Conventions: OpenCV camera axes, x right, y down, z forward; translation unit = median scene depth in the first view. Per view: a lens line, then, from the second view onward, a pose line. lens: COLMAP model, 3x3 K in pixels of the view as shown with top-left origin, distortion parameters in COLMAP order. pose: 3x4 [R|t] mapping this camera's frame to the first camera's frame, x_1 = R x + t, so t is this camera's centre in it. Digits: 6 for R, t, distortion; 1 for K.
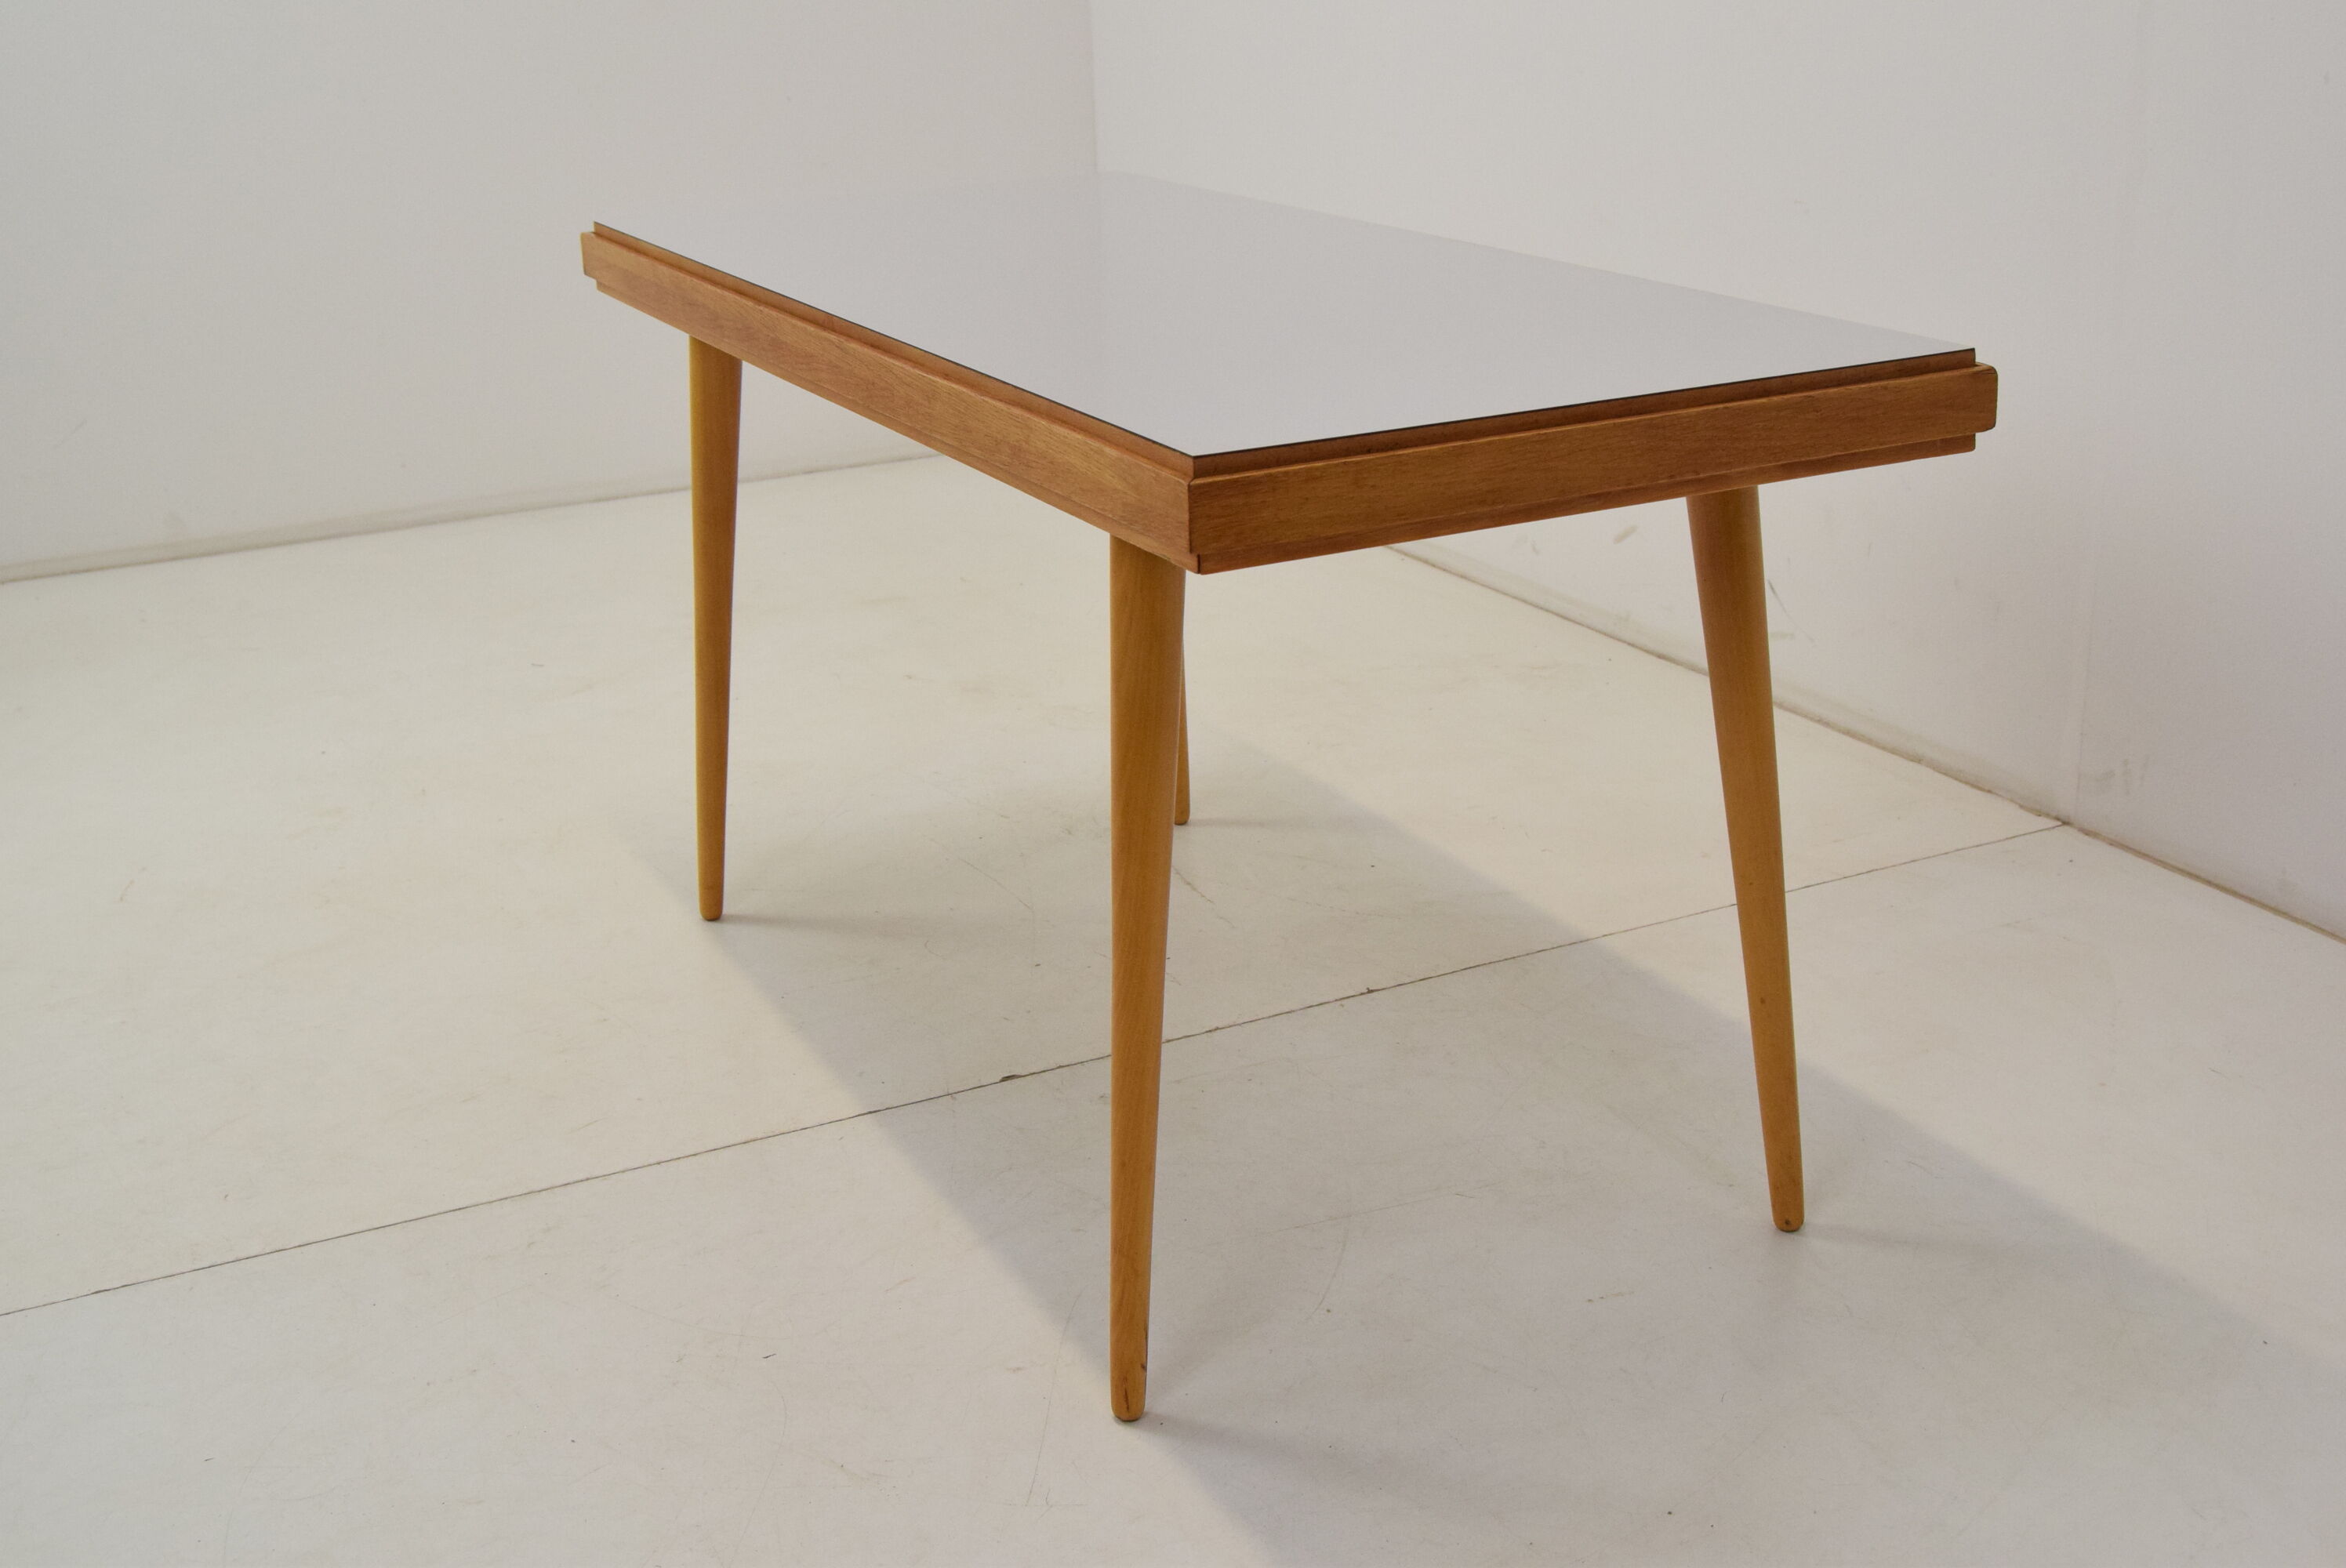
lens RADIAL K [[2519.8, 0, 1155.7], [0, 2519.8, 778.9], [0, 0, 1]] dist [-0.047090, 0.000000]
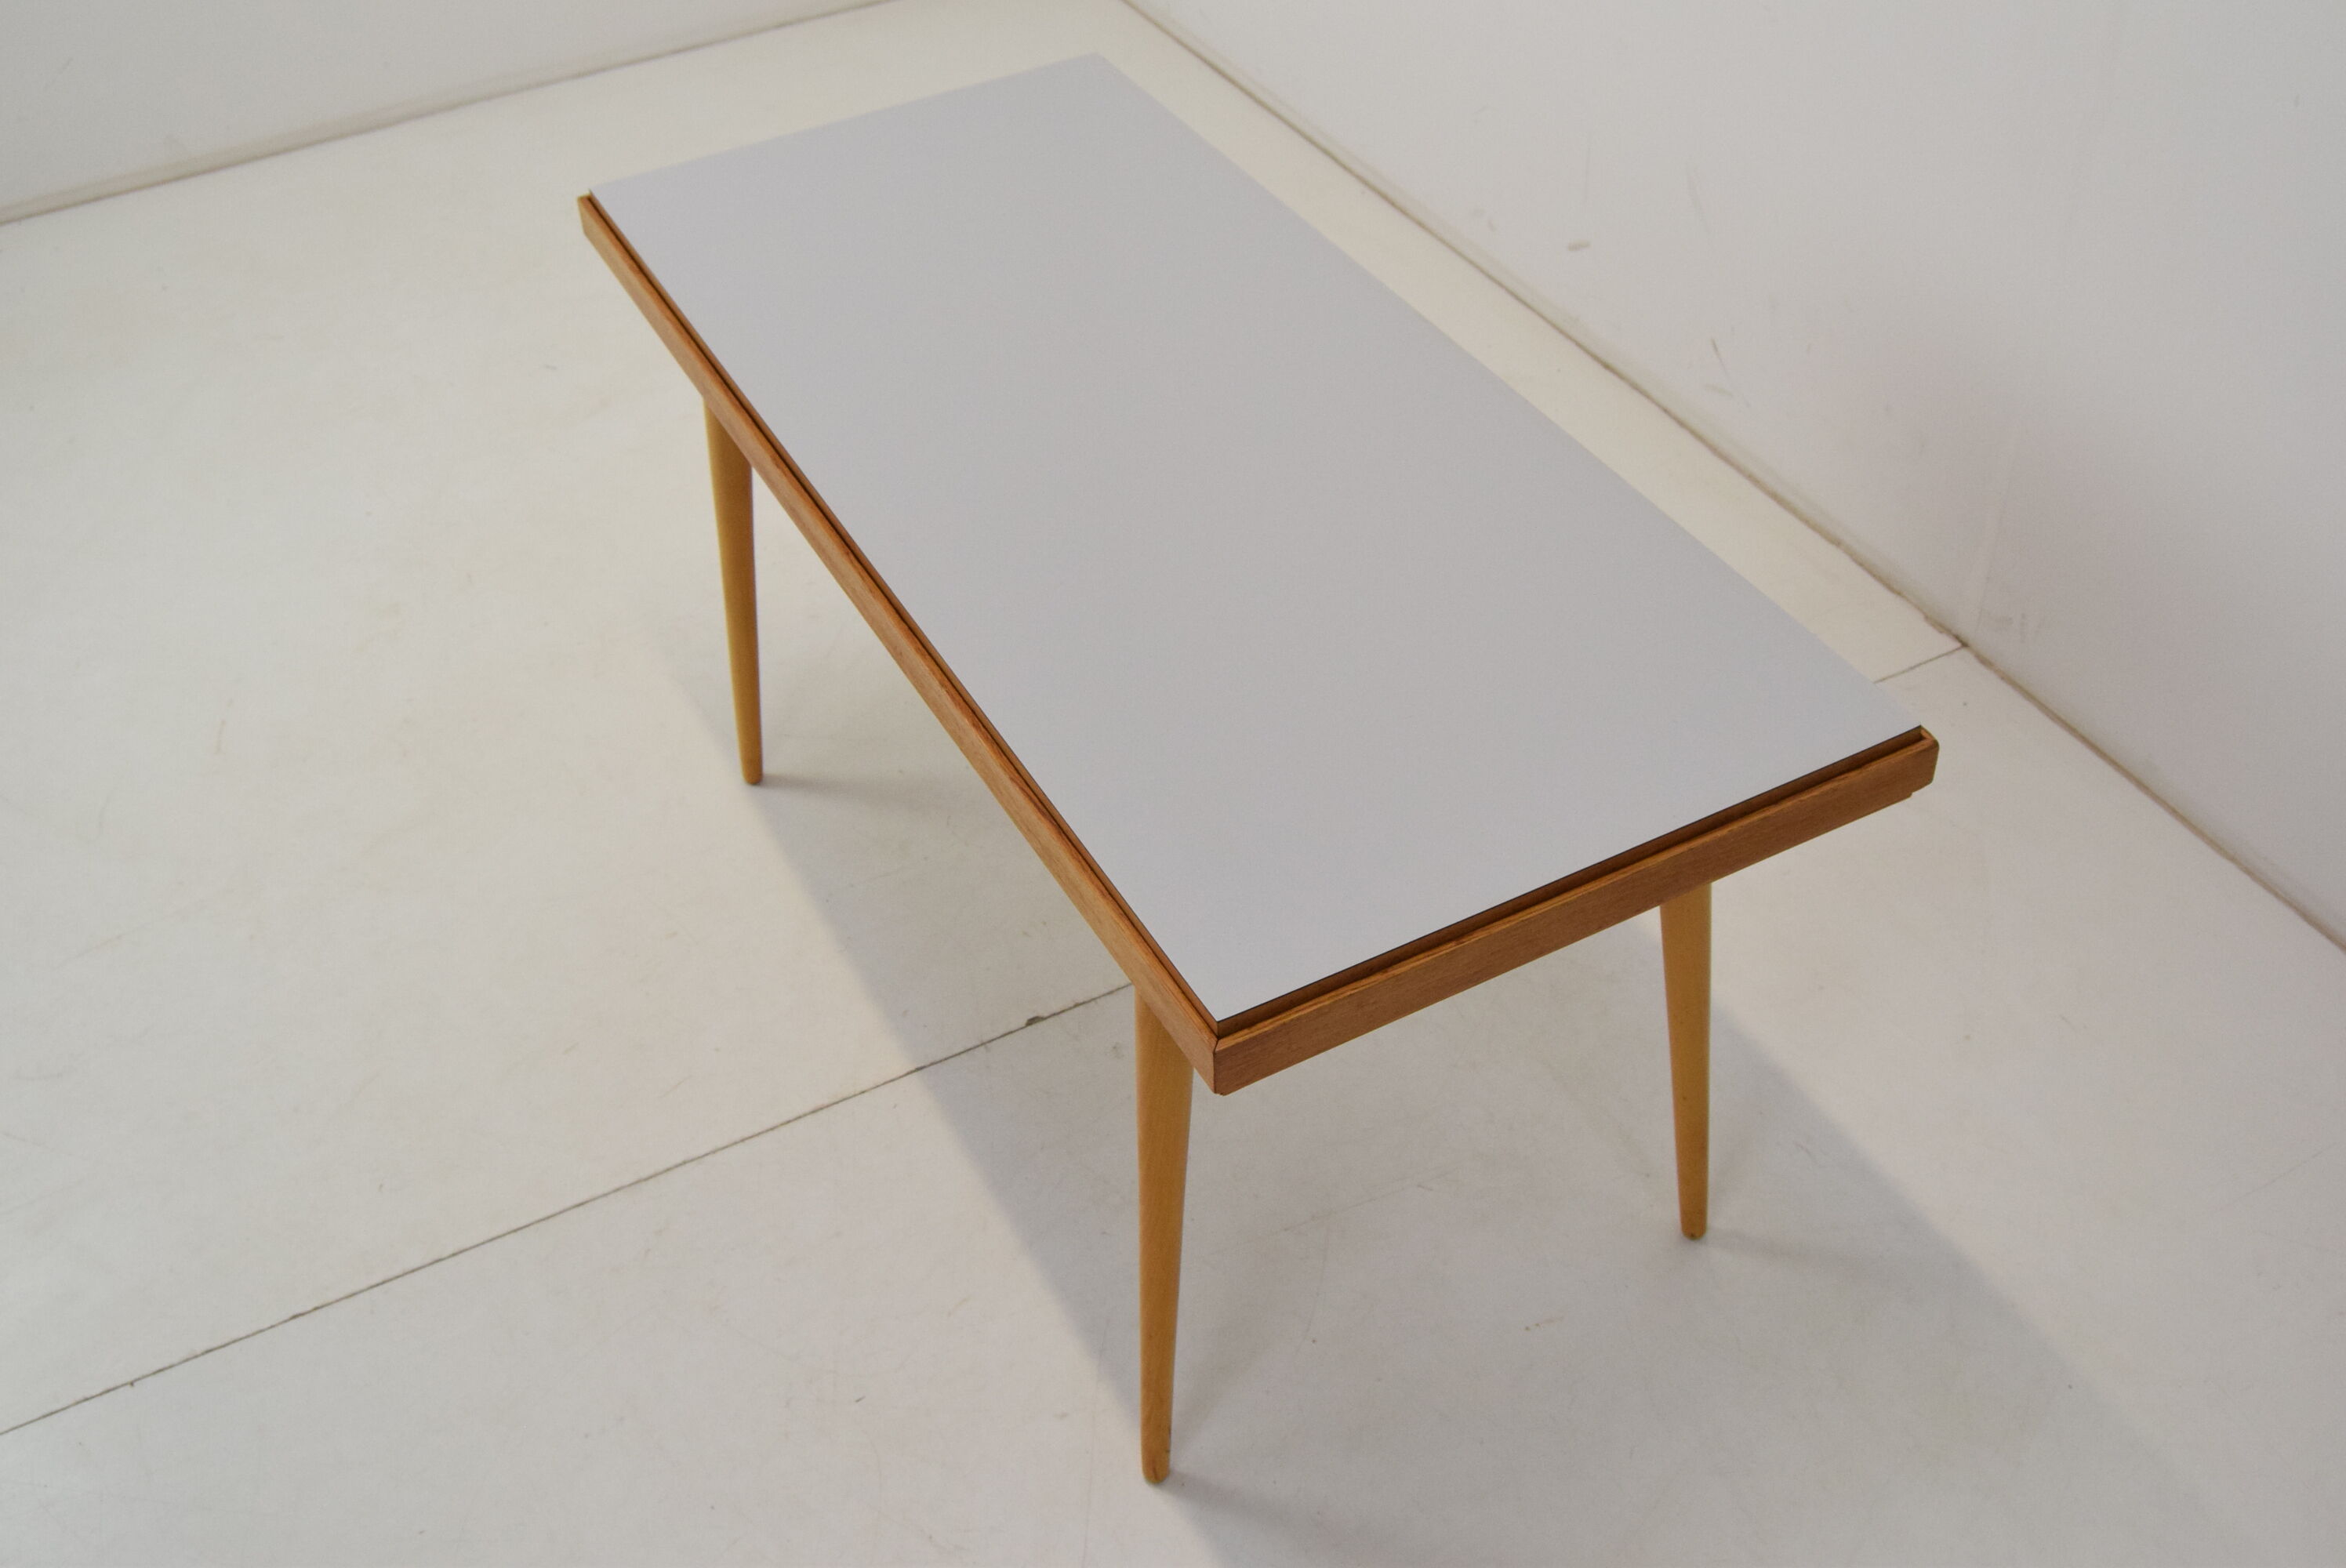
lens RADIAL K [[2261.7, 0, 1152.5], [0, 2261.7, 795.4], [0, 0, 1]] dist [-0.054234, 0.000000]
pose [[0.999588, -0.024988, 0.014138, -0.017495], [0.017692, 0.923945, 0.382115, -0.425507], [-0.022610, -0.381707, 0.924007, 0.084162]]
